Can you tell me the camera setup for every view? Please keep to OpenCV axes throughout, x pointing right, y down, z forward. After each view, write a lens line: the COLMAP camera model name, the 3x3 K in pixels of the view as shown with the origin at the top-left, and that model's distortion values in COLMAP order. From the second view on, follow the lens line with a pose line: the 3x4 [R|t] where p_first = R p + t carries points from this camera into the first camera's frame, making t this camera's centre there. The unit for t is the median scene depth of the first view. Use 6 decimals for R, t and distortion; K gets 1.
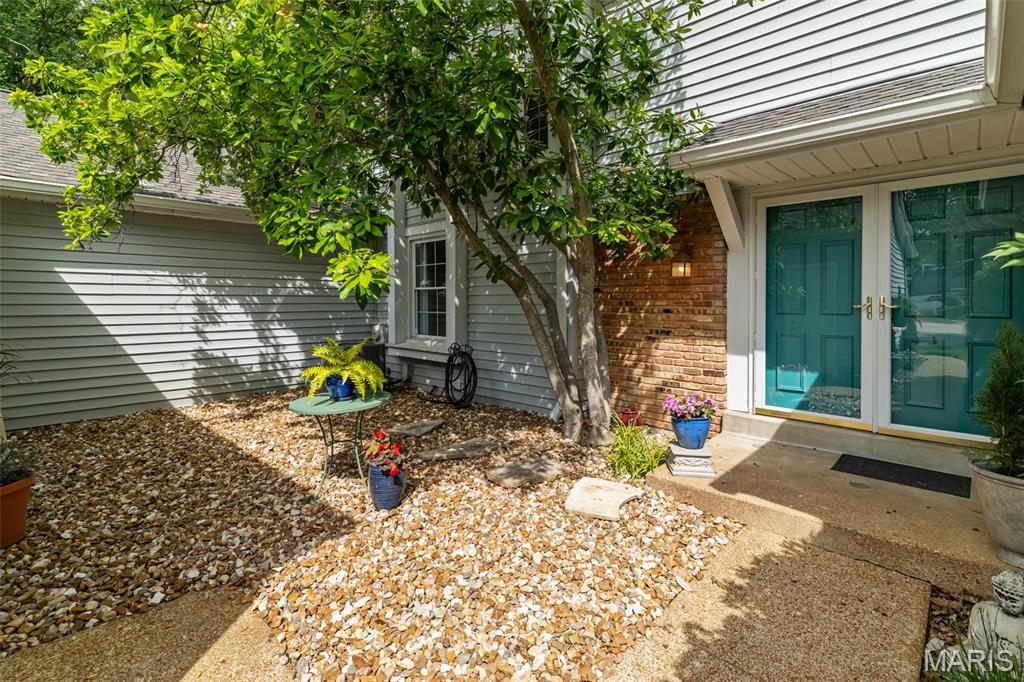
lens RADIAL K [[490.9, 0, 500.1], [0, 490.9, 303.4], [0, 0, 1]] dist [0.005162, -0.000179]
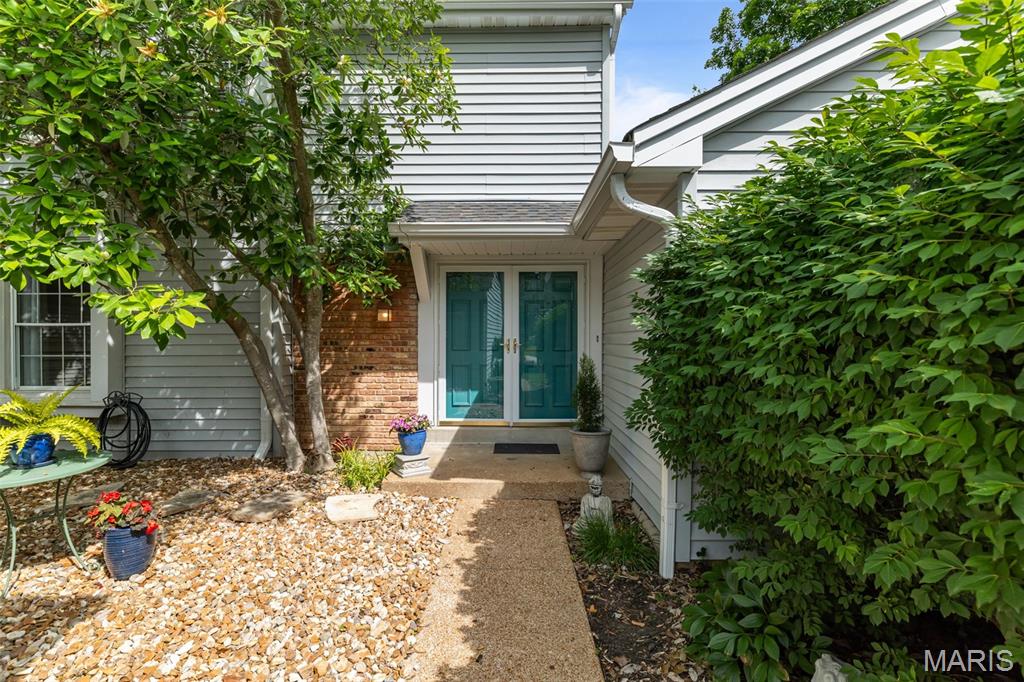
lens RADIAL K [[490.9, 0, 507.7], [0, 490.9, 343.8], [0, 0, 1]] dist [0.005162, -0.000179]
pose [[0.718486, -0.004107, 0.695529, -0.317063], [0.002583, 0.999991, 0.003237, -0.001489], [-0.695536, -0.000529, 0.718491, -0.099173]]
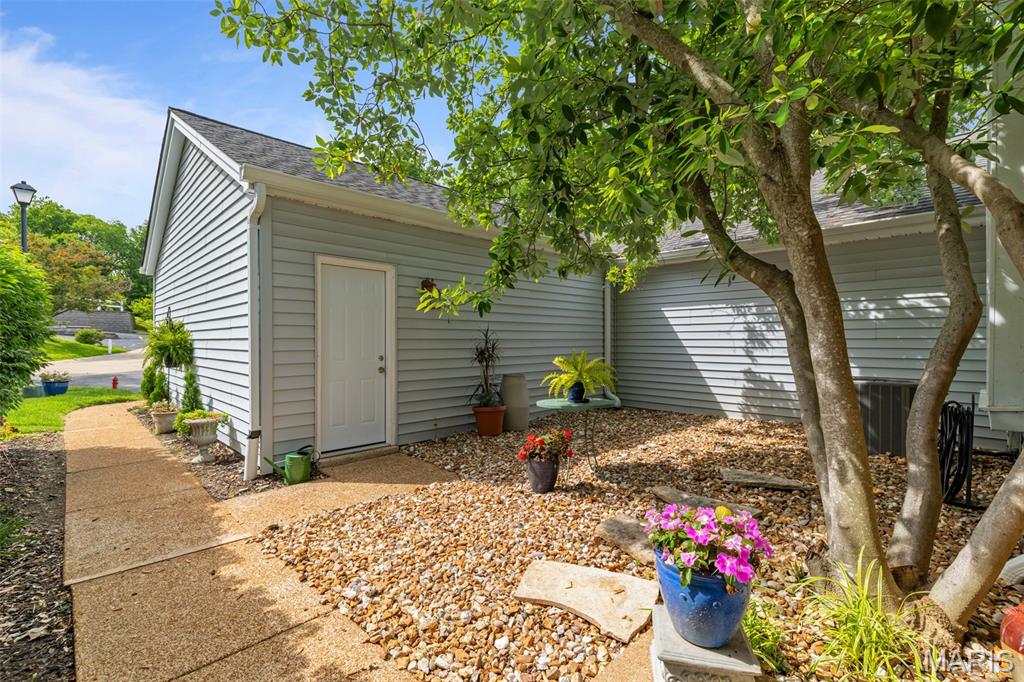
lens RADIAL K [[460.1, 0, 511.5], [0, 460.1, 340.7], [0, 0, 1]] dist [-0.000492, -0.000043]
pose [[-0.020859, 0.003719, -0.999776, 0.718840], [-0.002399, 0.999990, 0.003770, 0.033948], [0.999780, 0.002477, -0.020850, 0.770316]]
